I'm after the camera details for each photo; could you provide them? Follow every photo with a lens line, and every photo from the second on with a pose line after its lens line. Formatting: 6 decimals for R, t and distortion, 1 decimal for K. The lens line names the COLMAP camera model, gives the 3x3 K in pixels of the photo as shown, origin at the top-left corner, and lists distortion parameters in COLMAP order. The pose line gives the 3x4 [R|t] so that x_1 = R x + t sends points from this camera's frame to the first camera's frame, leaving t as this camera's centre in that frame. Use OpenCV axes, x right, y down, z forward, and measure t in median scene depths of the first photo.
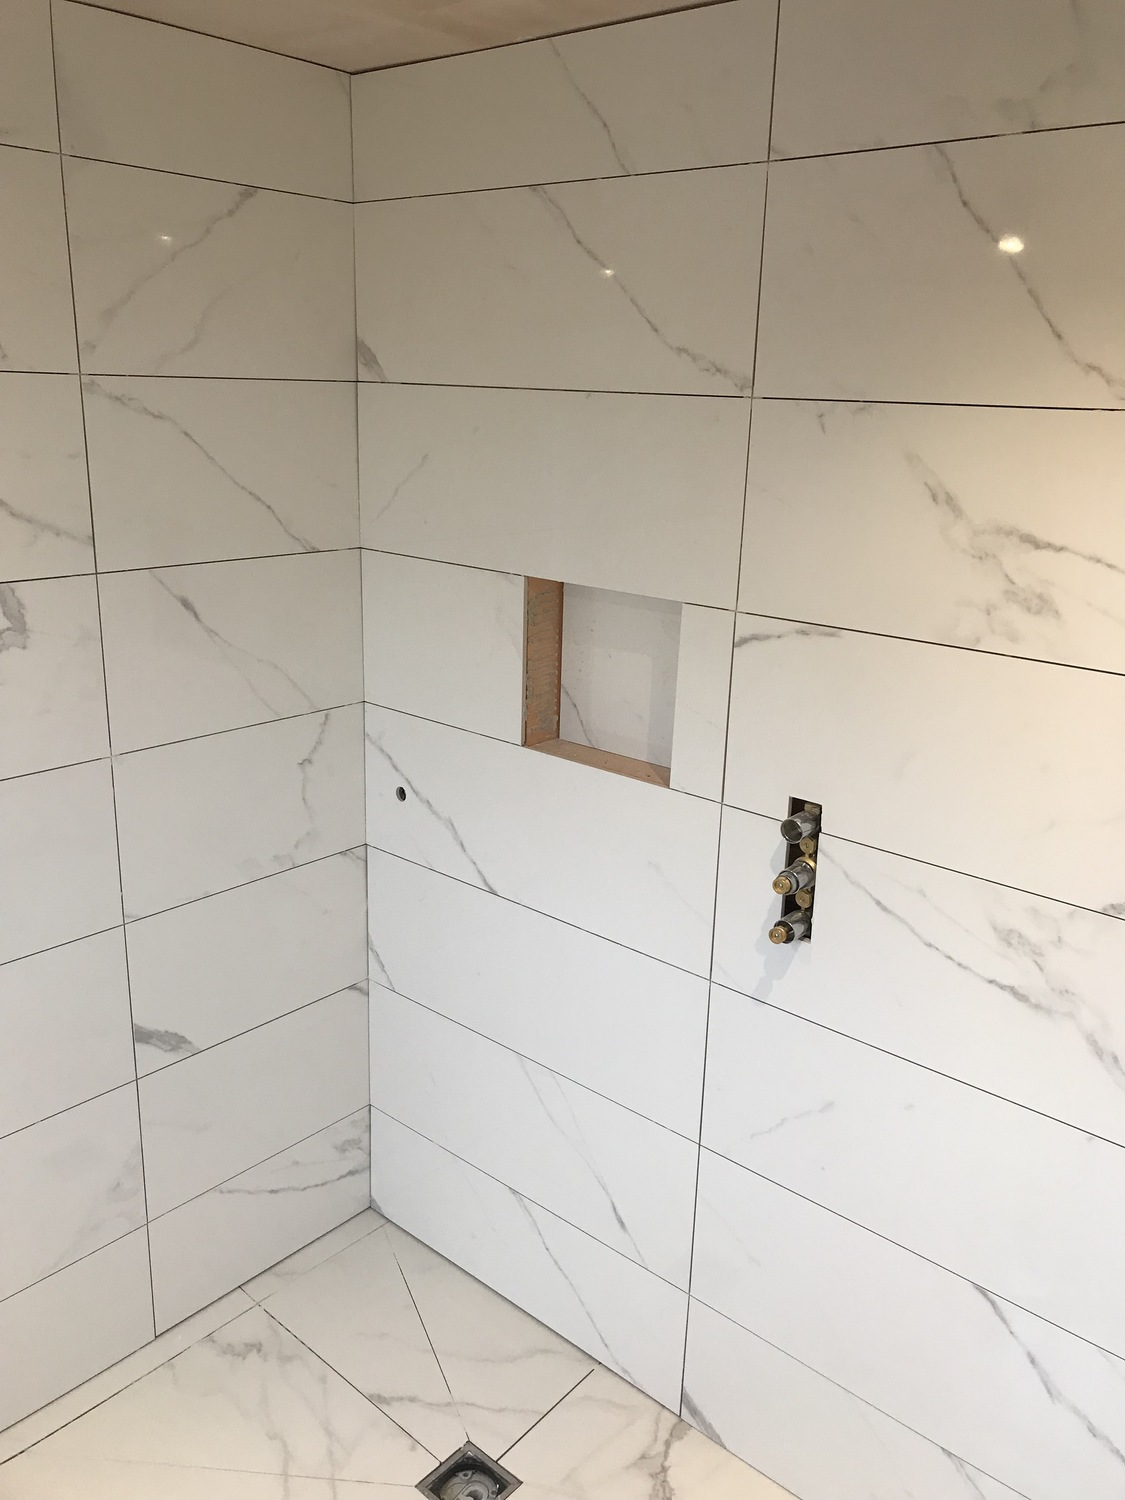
lens RADIAL K [[1221.6, 0, 603.6], [0, 1221.6, 742.6], [0, 0, 1]] dist [0.069337, -0.121357]
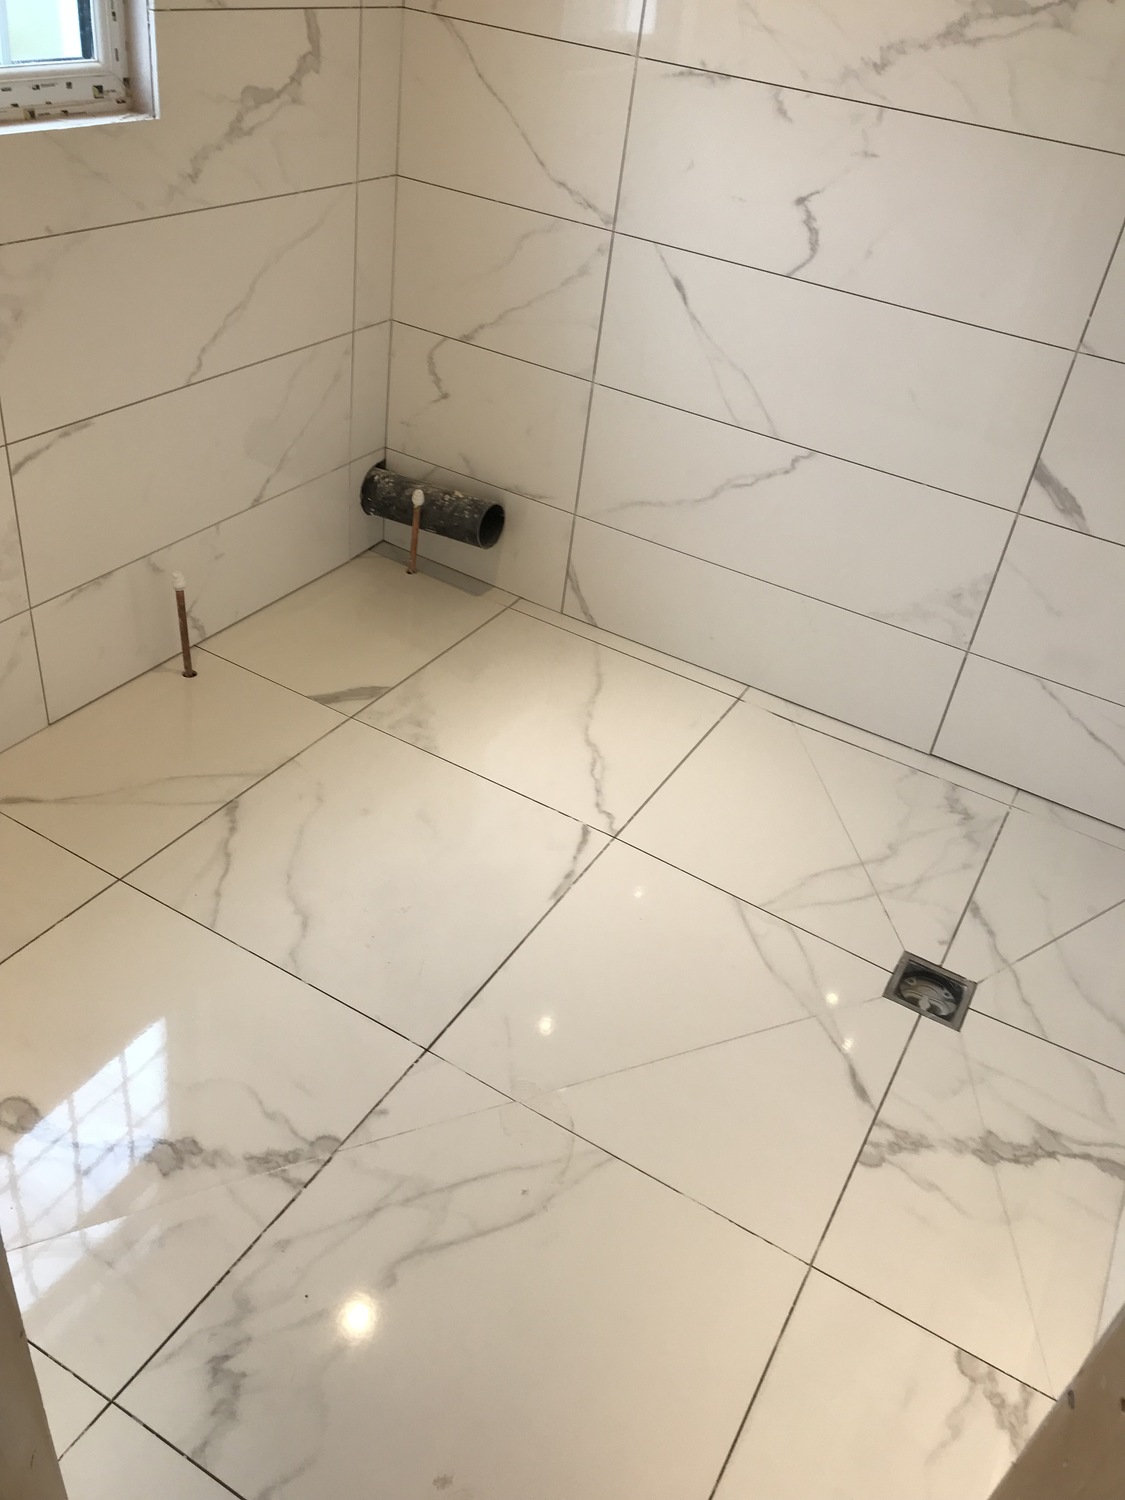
lens RADIAL K [[1221.7, 0, 566.0], [0, 1221.7, 740.1], [0, 0, 1]] dist [0.044956, -0.028130]
pose [[0.186719, 0.552696, -0.812197, 0.518623], [-0.389868, 0.800536, 0.455132, 0.102833], [0.901742, 0.231667, 0.364953, 0.319861]]
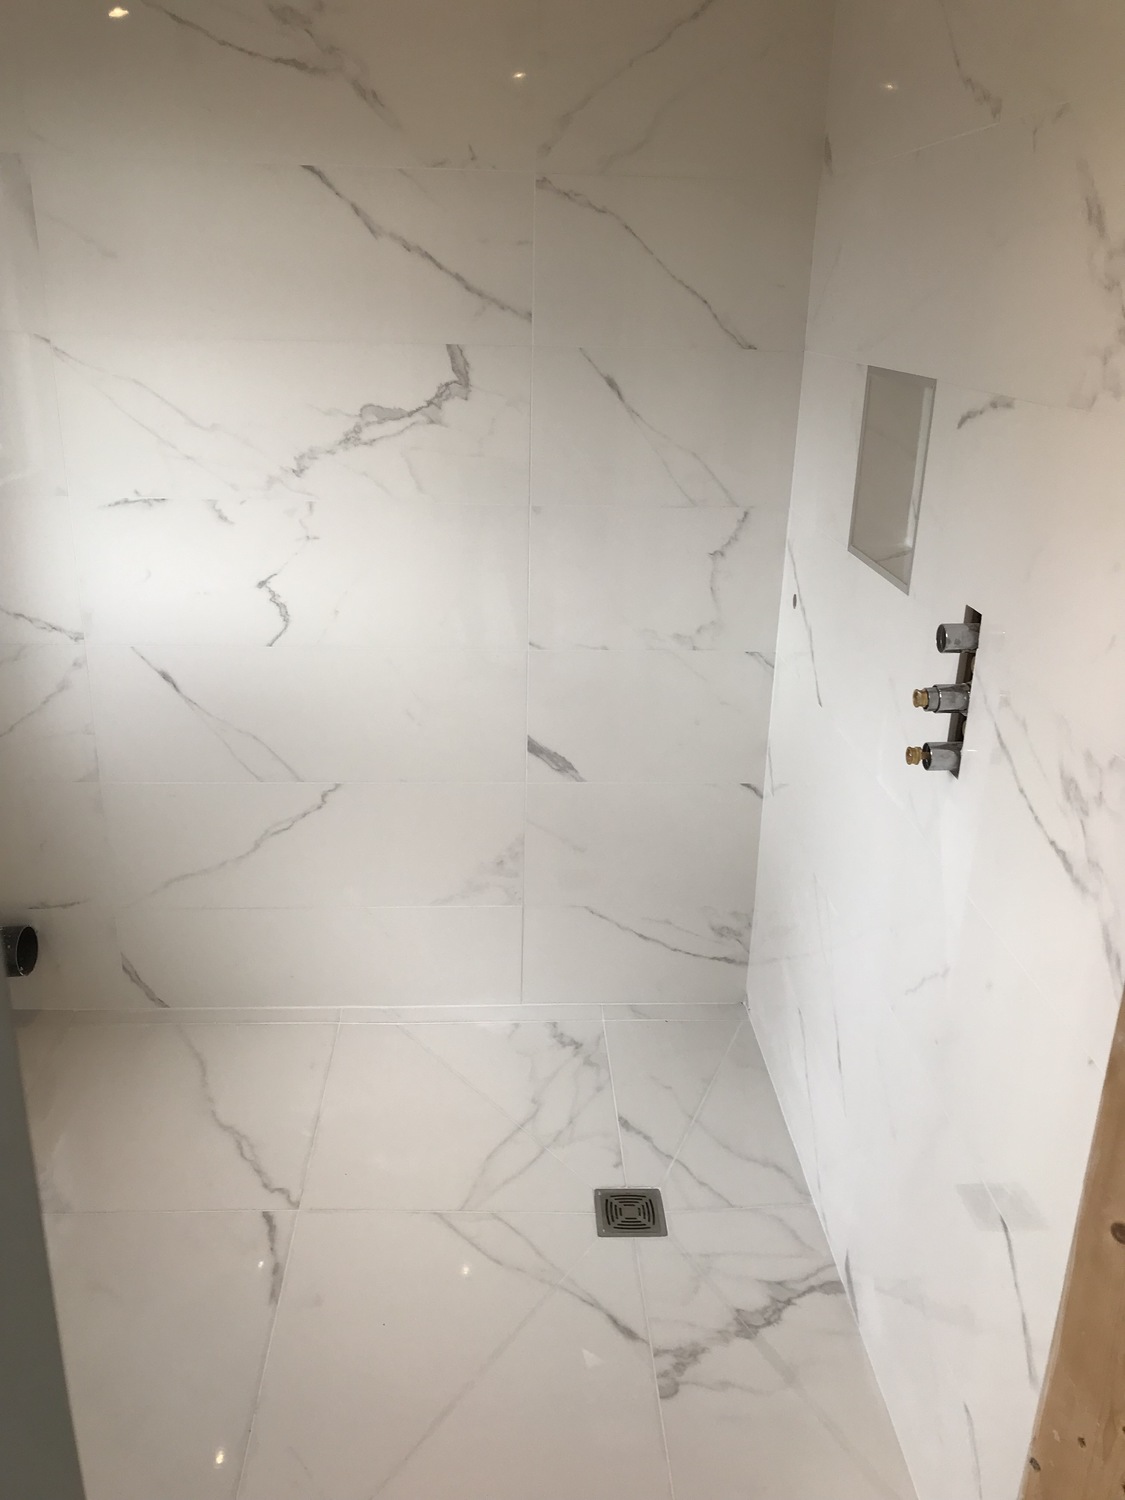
lens RADIAL K [[1241.9, 0, 567.2], [0, 1241.9, 752.7], [0, 0, 1]] dist [0.022615, -0.003791]
pose [[0.683402, 0.240927, -0.689142, 0.502449], [-0.207725, 0.969129, 0.132817, 0.073992], [0.699866, 0.052385, 0.712351, 0.153303]]
